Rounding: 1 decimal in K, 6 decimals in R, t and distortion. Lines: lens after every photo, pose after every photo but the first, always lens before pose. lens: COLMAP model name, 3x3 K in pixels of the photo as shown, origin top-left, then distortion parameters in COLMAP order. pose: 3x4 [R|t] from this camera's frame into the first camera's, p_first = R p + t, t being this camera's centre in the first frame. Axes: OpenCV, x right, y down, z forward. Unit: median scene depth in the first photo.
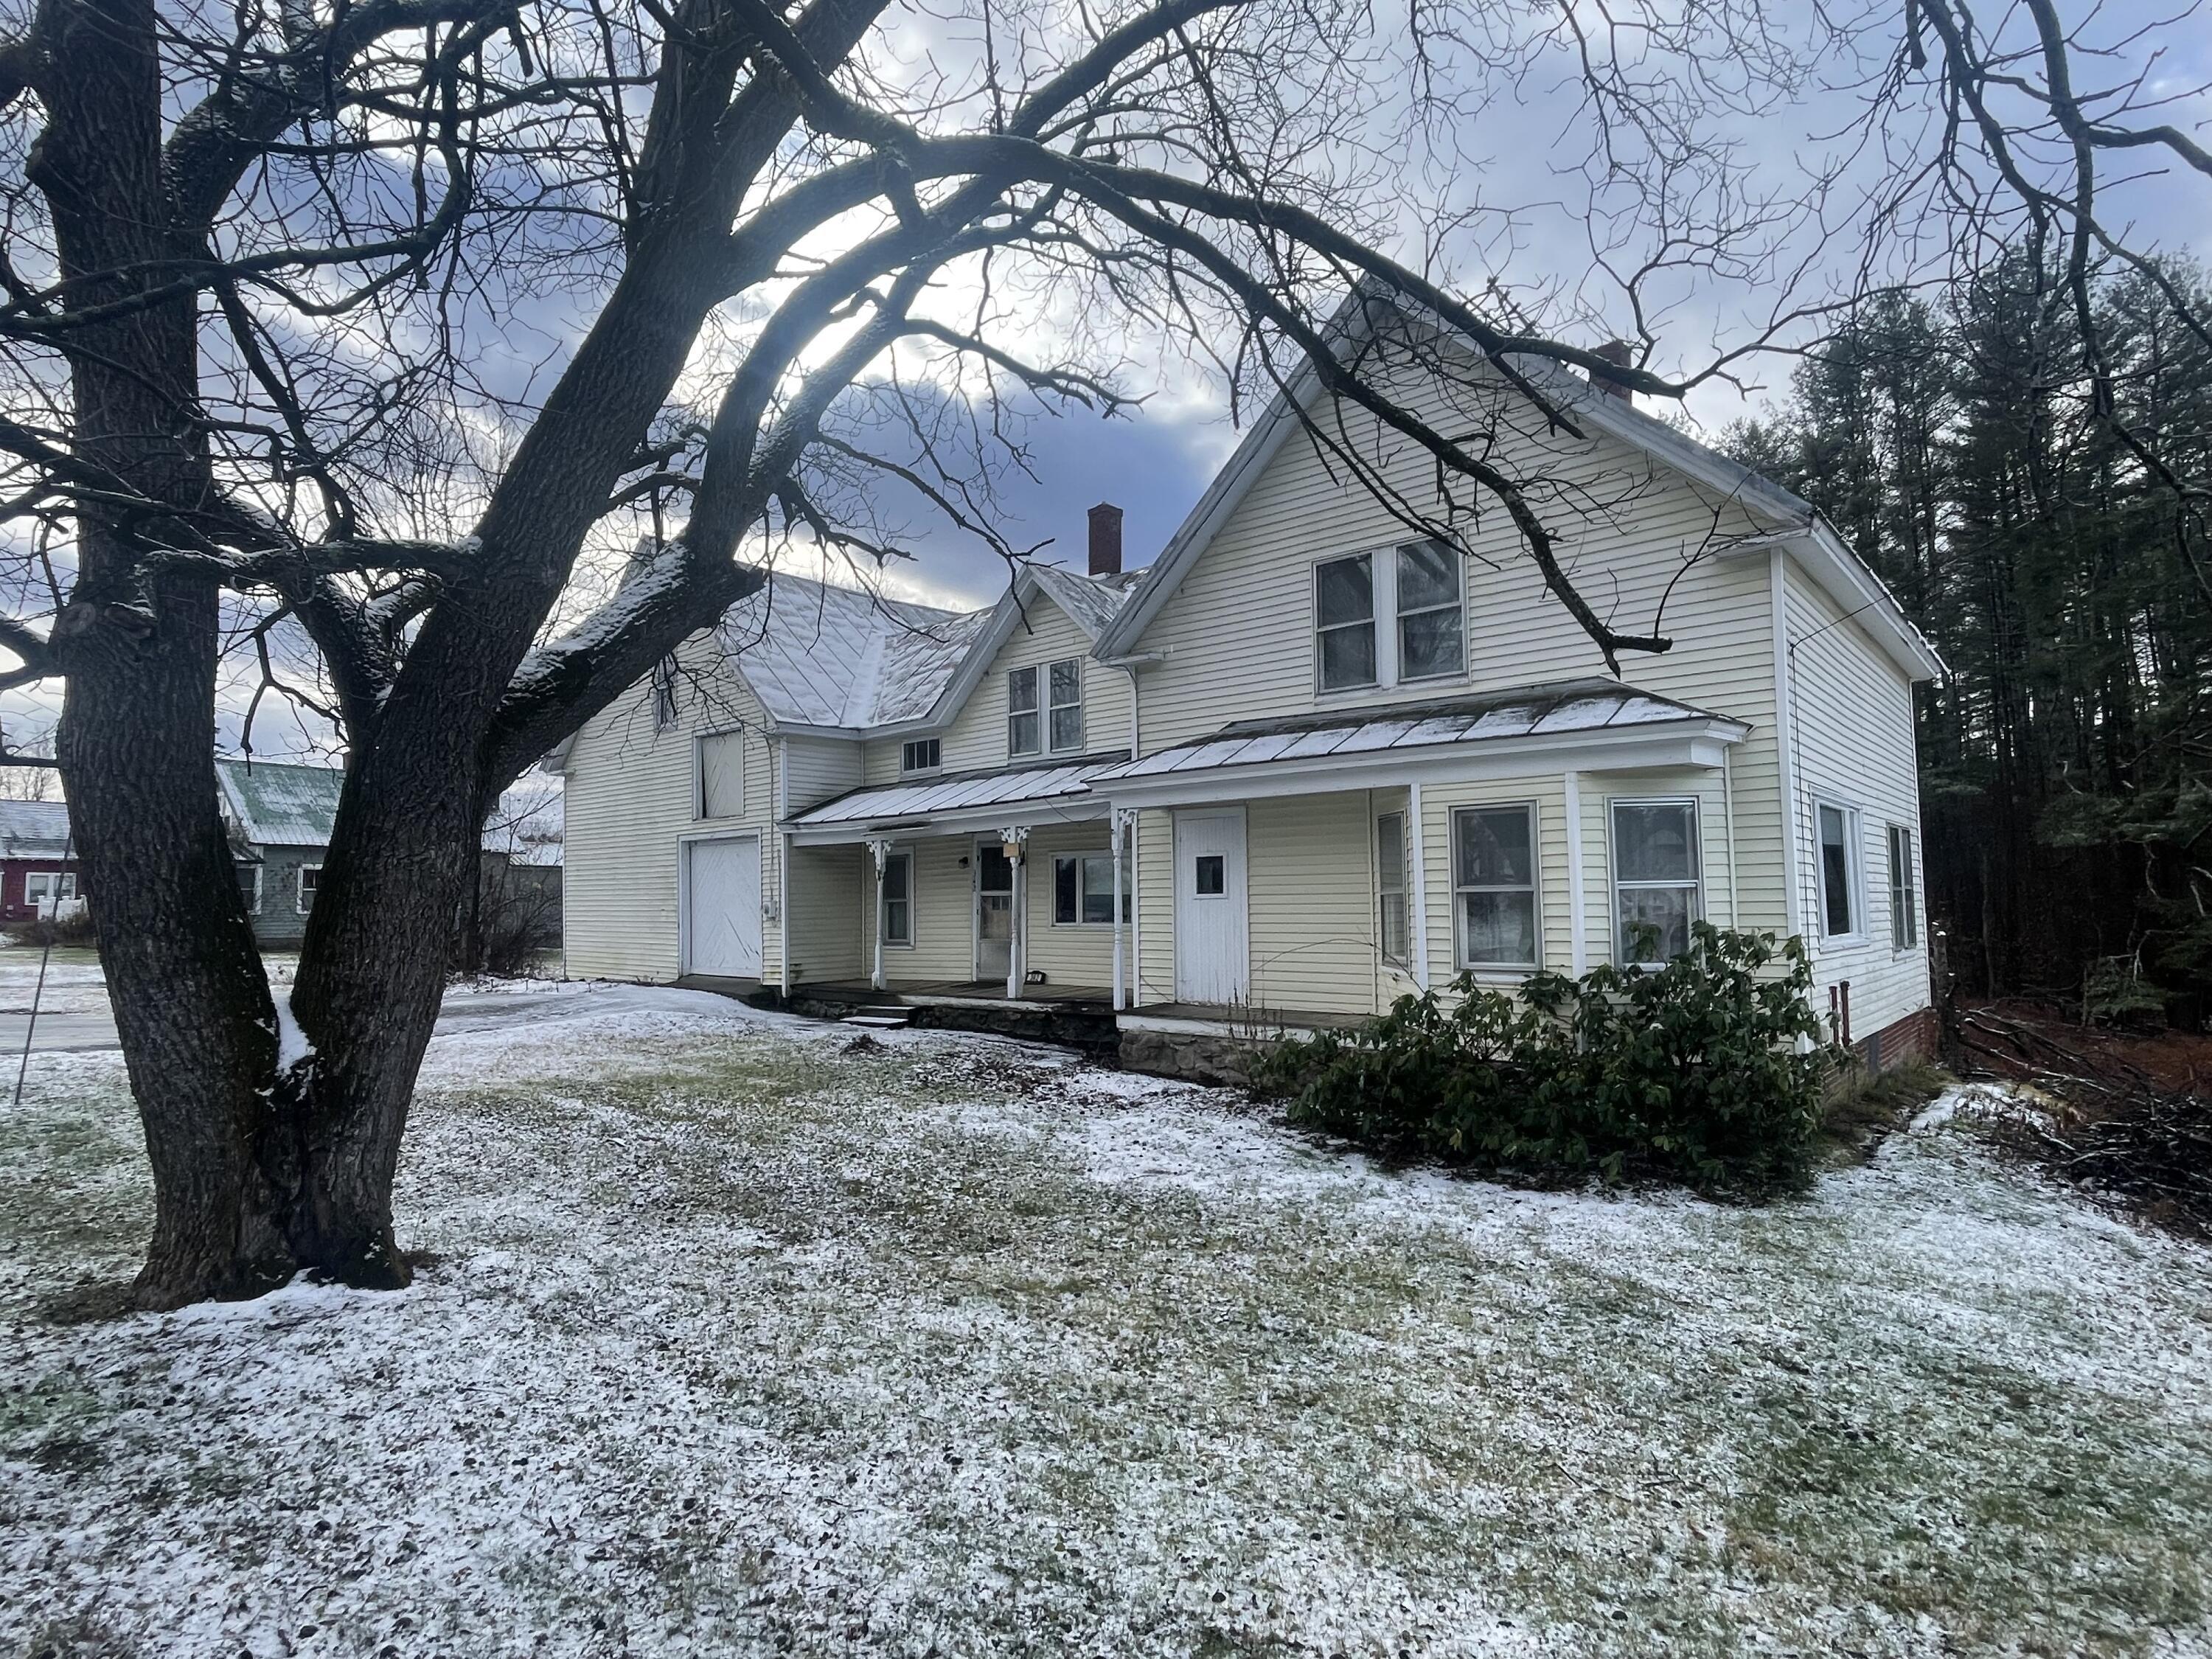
lens RADIAL K [[1177.6, 0, 1106.0], [0, 1177.6, 829.5], [0, 0, 1]] dist [0.033398, 0.000287]
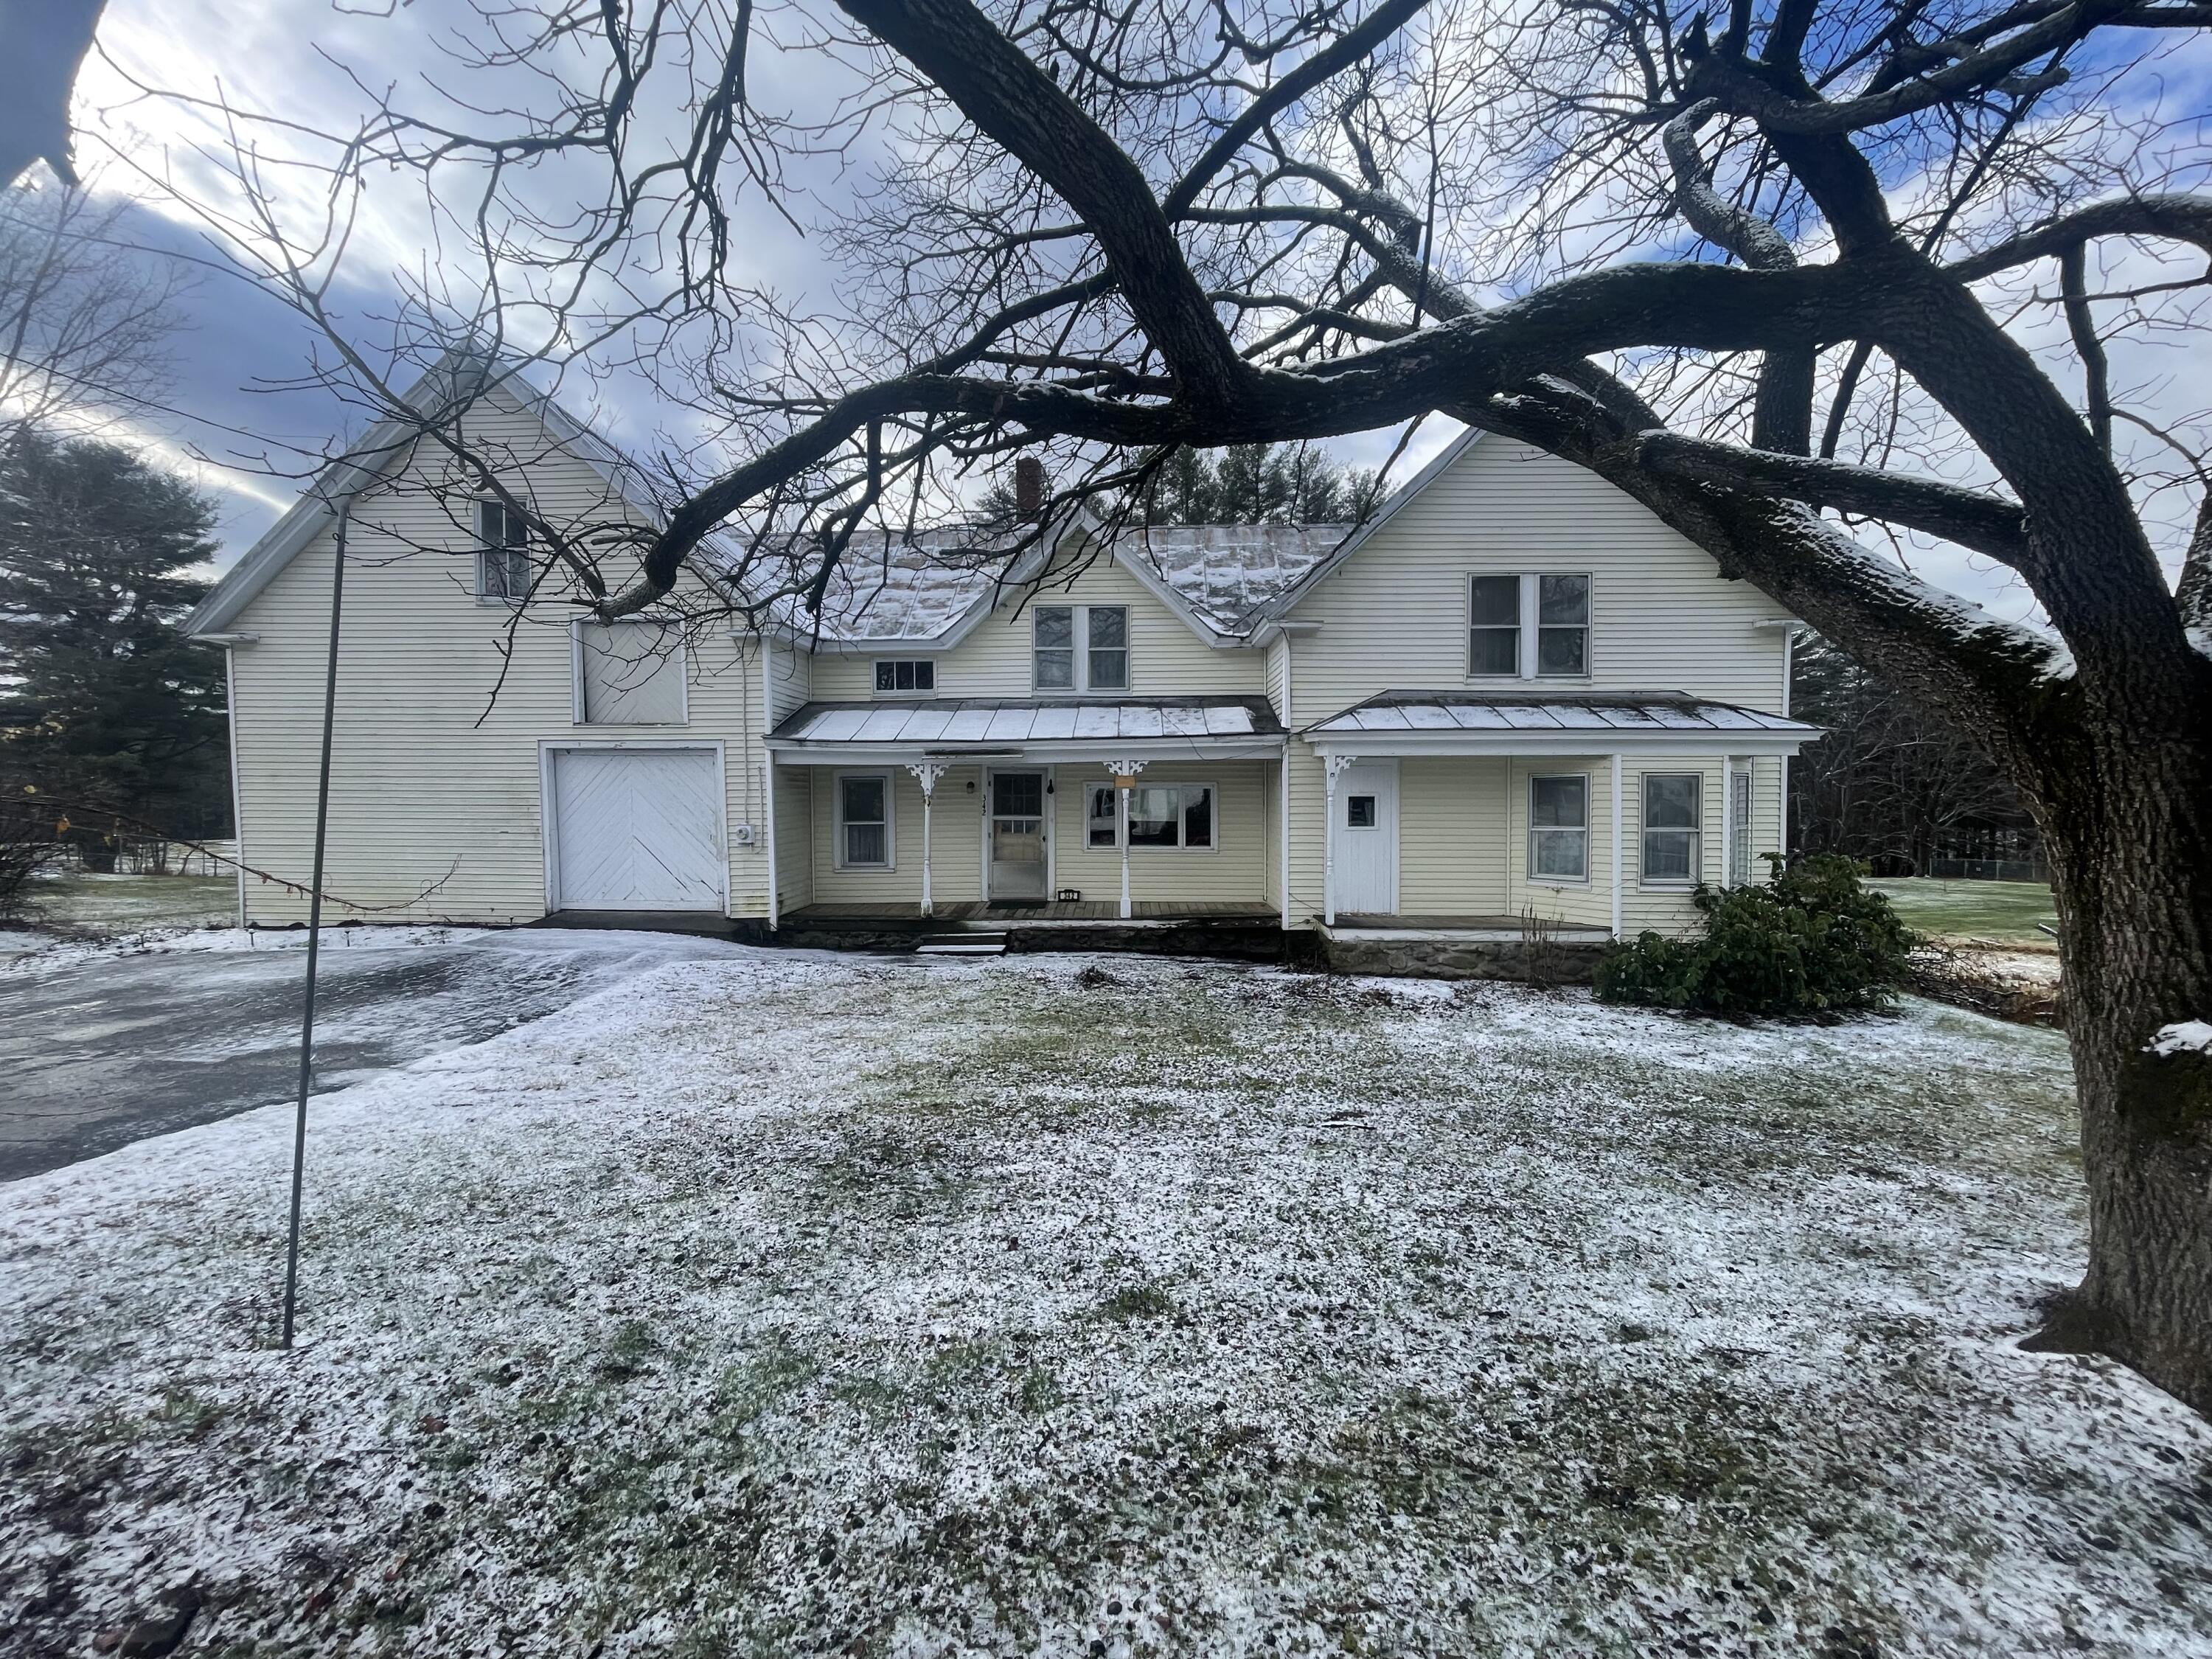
lens RADIAL K [[885.8, 0, 1103.5], [0, 885.8, 820.7], [0, 0, 1]] dist [-0.003453, -0.000058]
pose [[0.774816, -0.006908, 0.632150, -0.561825], [-0.048395, 0.996358, 0.070205, -0.002909], [-0.630332, -0.084988, 0.771659, 0.354231]]
